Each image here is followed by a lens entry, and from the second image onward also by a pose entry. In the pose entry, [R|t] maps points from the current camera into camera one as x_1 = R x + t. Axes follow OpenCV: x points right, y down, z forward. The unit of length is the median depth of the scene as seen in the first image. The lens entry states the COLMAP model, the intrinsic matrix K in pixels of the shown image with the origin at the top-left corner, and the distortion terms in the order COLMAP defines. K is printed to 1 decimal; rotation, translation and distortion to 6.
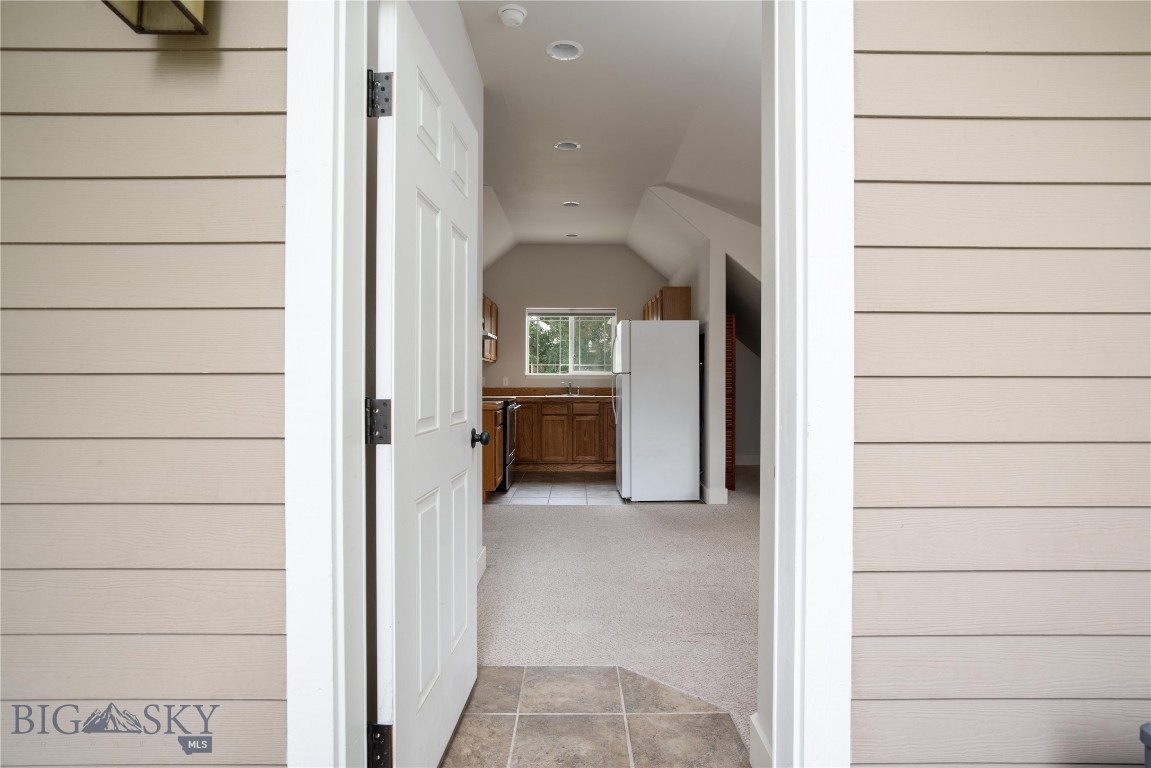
lens RADIAL K [[585.3, 0, 570.7], [0, 585.3, 377.4], [0, 0, 1]] dist [-0.000769, -0.000079]
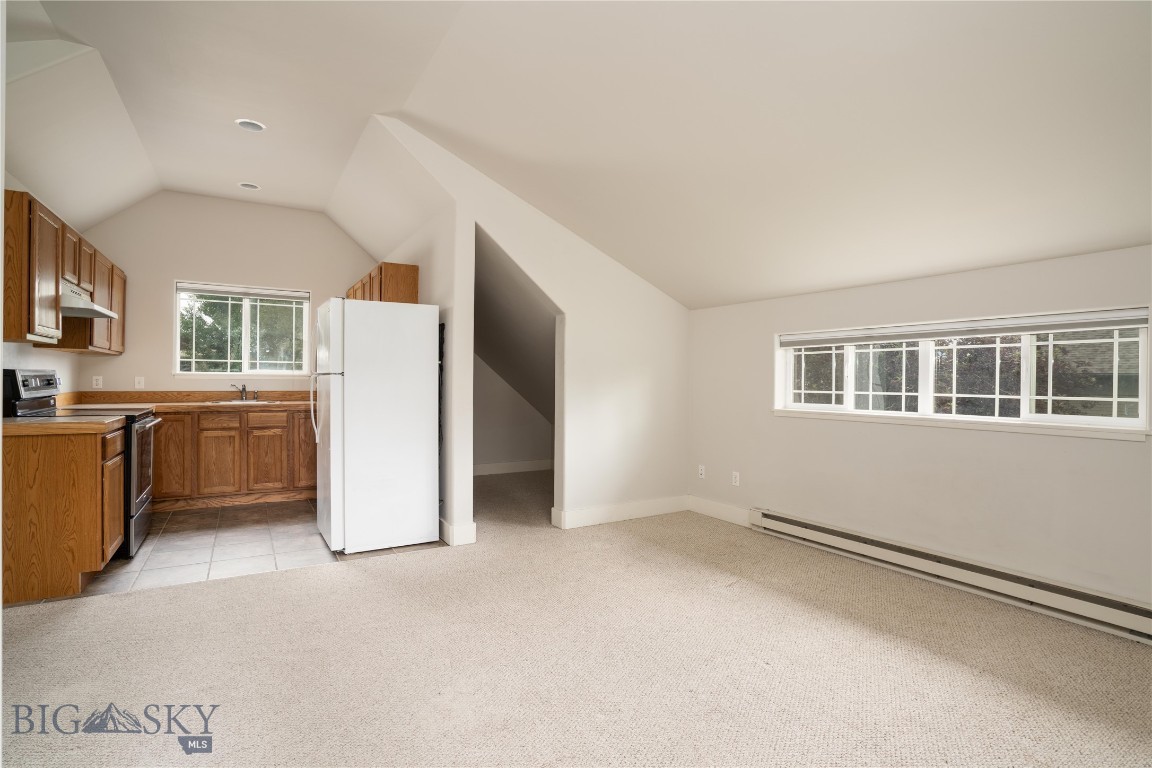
lens RADIAL K [[535.9, 0, 572.9], [0, 535.9, 374.7], [0, 0, 1]] dist [-0.057737, 0.019046]
pose [[0.845905, 0.004061, 0.533319, -0.003593], [-0.002748, 0.999991, -0.003256, -0.003385], [-0.533327, 0.001289, 0.845908, 0.225064]]
